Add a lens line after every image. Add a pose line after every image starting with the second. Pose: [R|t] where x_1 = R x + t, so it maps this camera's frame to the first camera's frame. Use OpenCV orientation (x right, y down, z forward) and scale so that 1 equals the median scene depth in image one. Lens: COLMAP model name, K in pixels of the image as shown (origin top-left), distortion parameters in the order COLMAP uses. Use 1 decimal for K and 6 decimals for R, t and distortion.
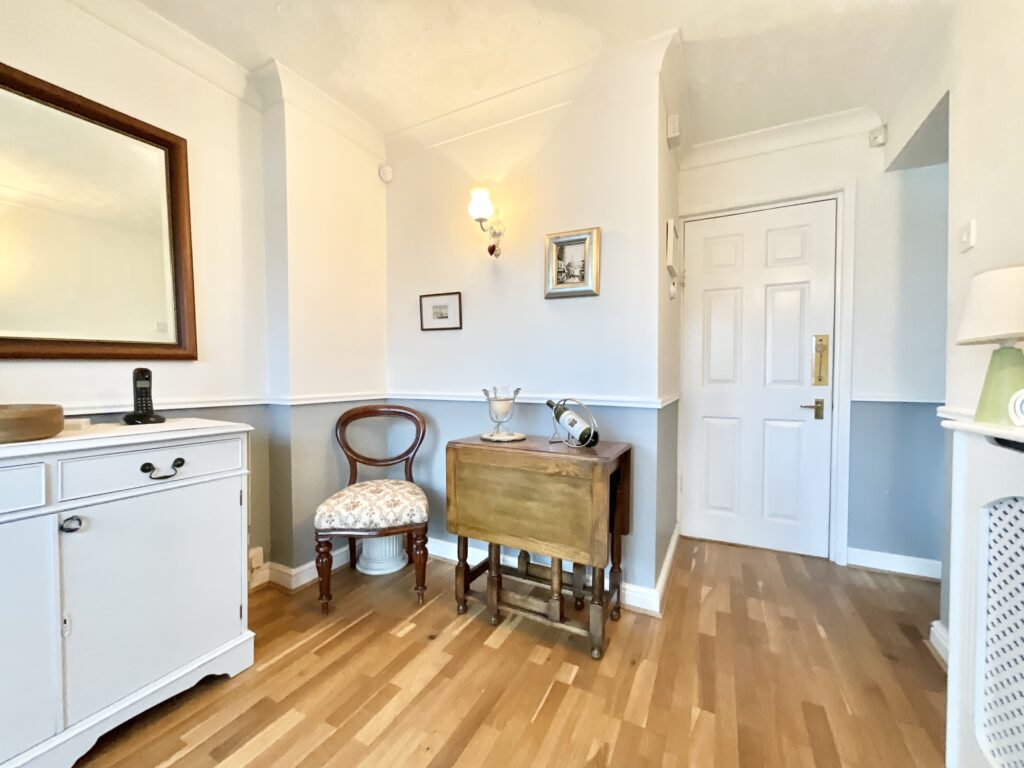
lens RADIAL K [[410.1, 0, 512.0], [0, 410.1, 384.0], [0, 0, 1]] dist [-0.007876, 0.000136]
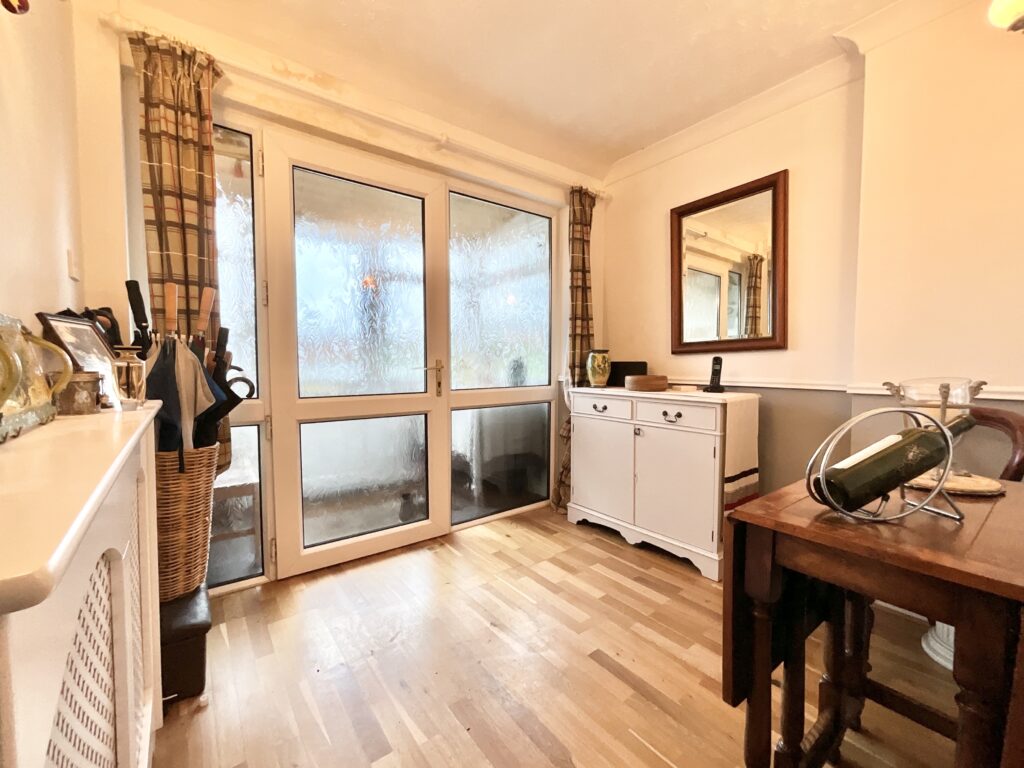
lens RADIAL K [[427.7, 0, 515.5], [0, 427.7, 386.4], [0, 0, 1]] dist [-0.010517, 0.000038]
pose [[-0.432380, 0.042774, -0.900676, 0.912538], [-0.019856, 0.998180, 0.056937, -0.005148], [0.901473, 0.042502, -0.430744, 1.045165]]
